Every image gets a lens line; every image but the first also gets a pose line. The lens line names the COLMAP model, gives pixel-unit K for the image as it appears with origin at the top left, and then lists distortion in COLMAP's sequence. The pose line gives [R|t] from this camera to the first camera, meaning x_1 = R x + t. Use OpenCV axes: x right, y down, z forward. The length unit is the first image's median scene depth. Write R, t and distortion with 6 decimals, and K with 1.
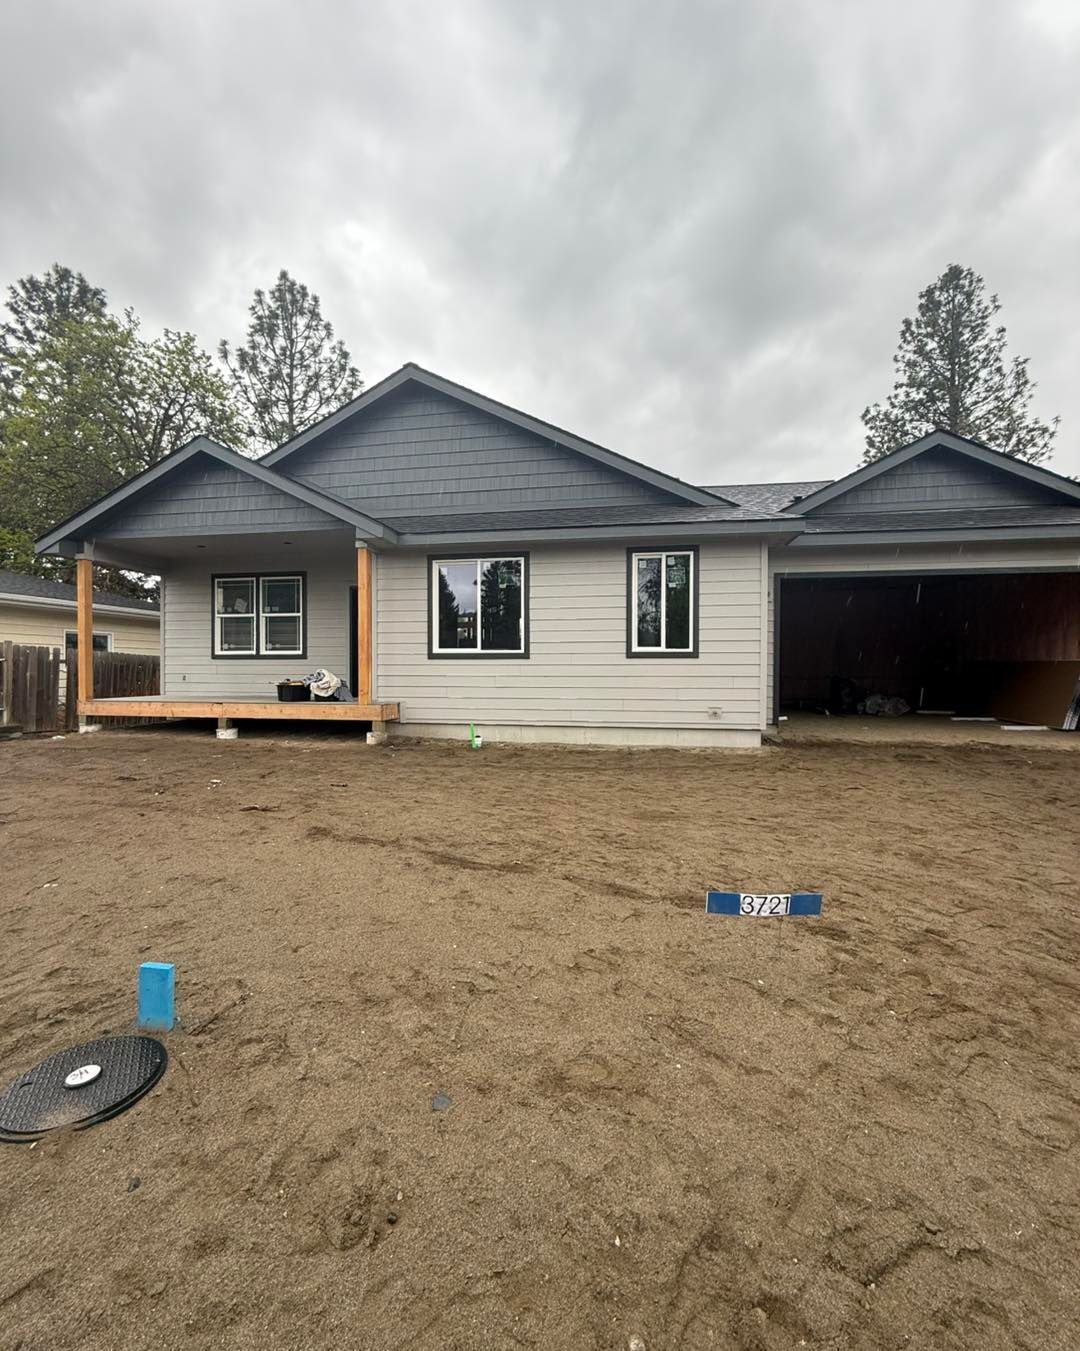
lens RADIAL K [[641.7, 0, 540.6], [0, 641.7, 678.1], [0, 0, 1]] dist [-0.000428, 0.000133]
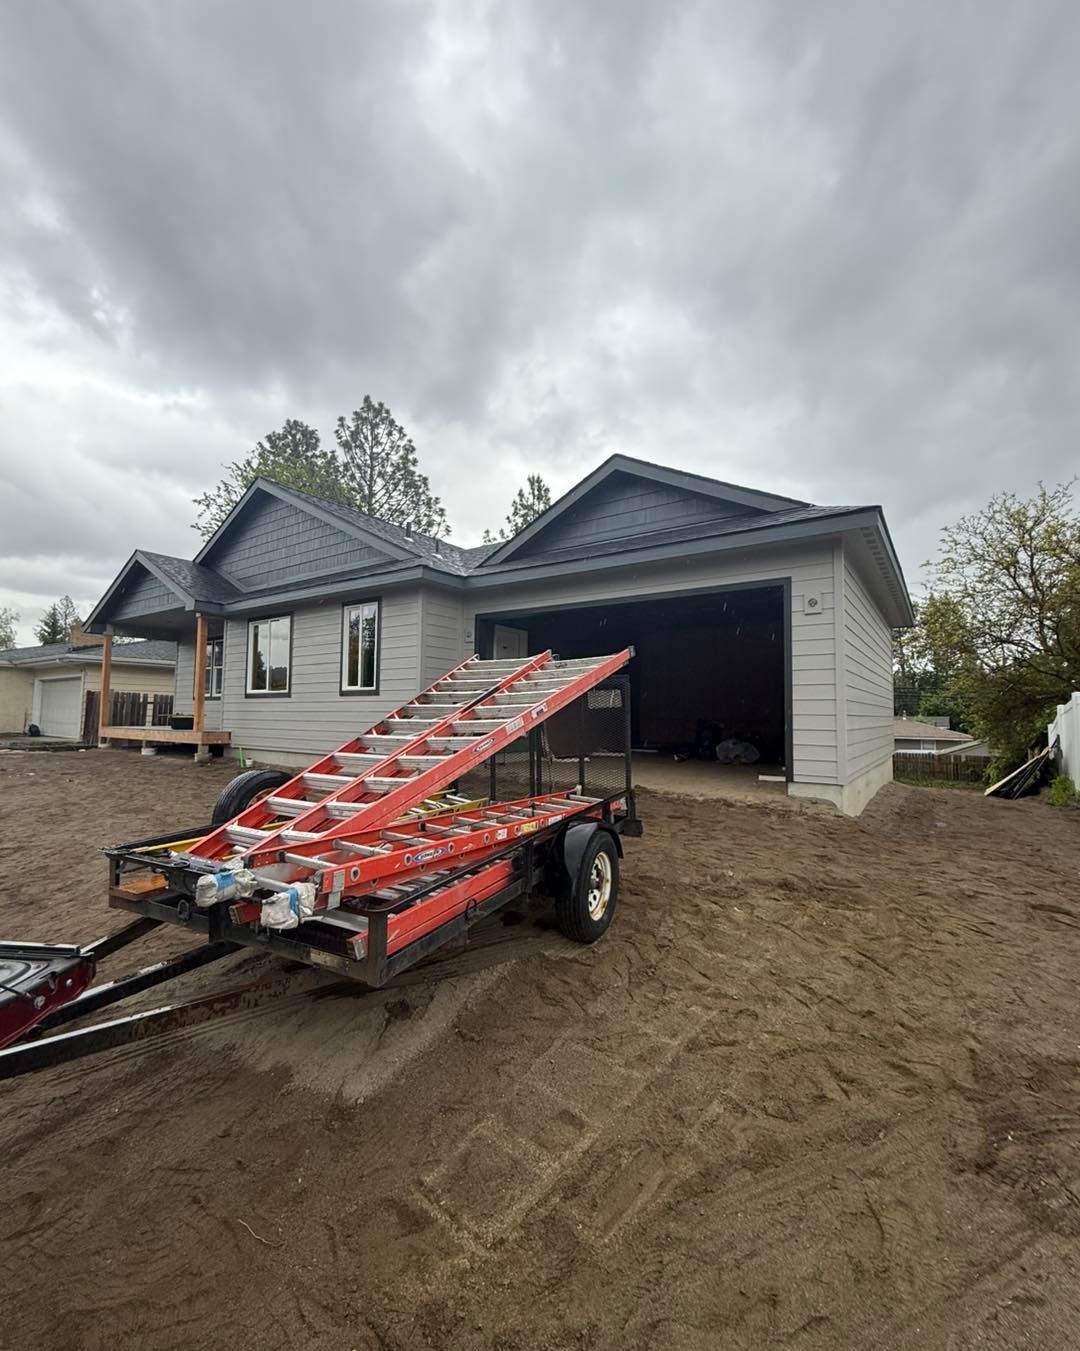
lens RADIAL K [[647.0, 0, 536.7], [0, 647.0, 679.5], [0, 0, 1]] dist [-0.000822, -0.000622]
pose [[0.885921, -0.020697, -0.463374, 0.759082], [-0.011178, 0.997761, -0.065936, 0.009421], [0.463701, 0.063594, 0.883707, 0.094415]]
